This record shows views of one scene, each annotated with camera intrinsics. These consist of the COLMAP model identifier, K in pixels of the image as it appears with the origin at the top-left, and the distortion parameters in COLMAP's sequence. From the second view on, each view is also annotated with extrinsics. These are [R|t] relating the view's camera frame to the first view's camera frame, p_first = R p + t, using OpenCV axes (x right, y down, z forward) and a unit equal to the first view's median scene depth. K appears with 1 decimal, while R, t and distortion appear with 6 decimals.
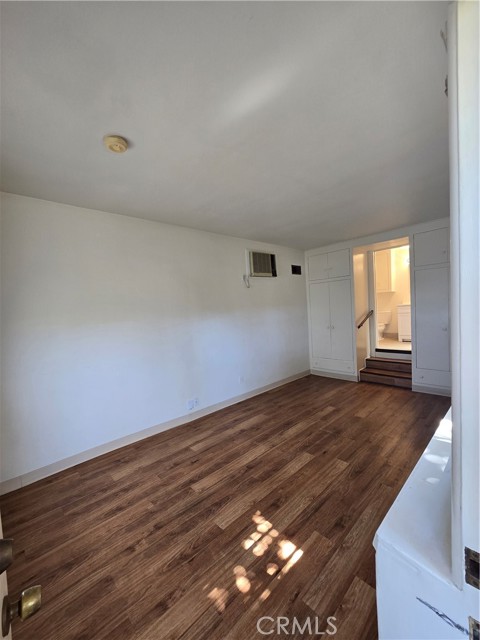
lens RADIAL K [[260.4, 0, 245.6], [0, 260.4, 325.7], [0, 0, 1]] dist [-0.002362, -0.000257]
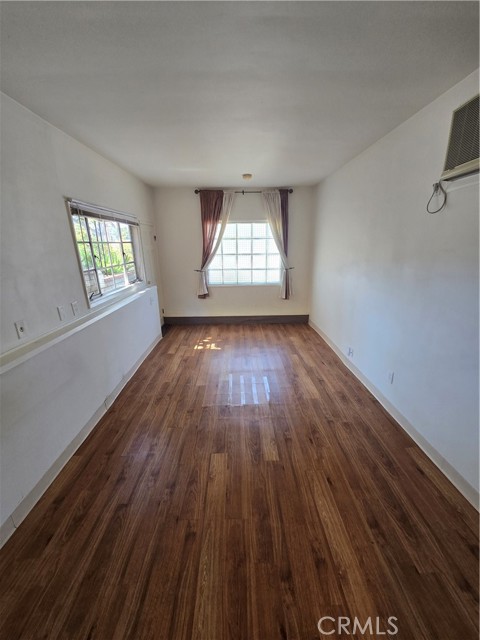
lens RADIAL K [[260.4, 0, 242.4], [0, 260.4, 325.6], [0, 0, 1]] dist [-0.002362, -0.000257]
pose [[-0.676984, 0.286012, -0.678151, 0.762011], [0.007386, 0.923998, 0.382325, -0.178295], [0.735960, 0.253819, -0.627645, 1.406021]]
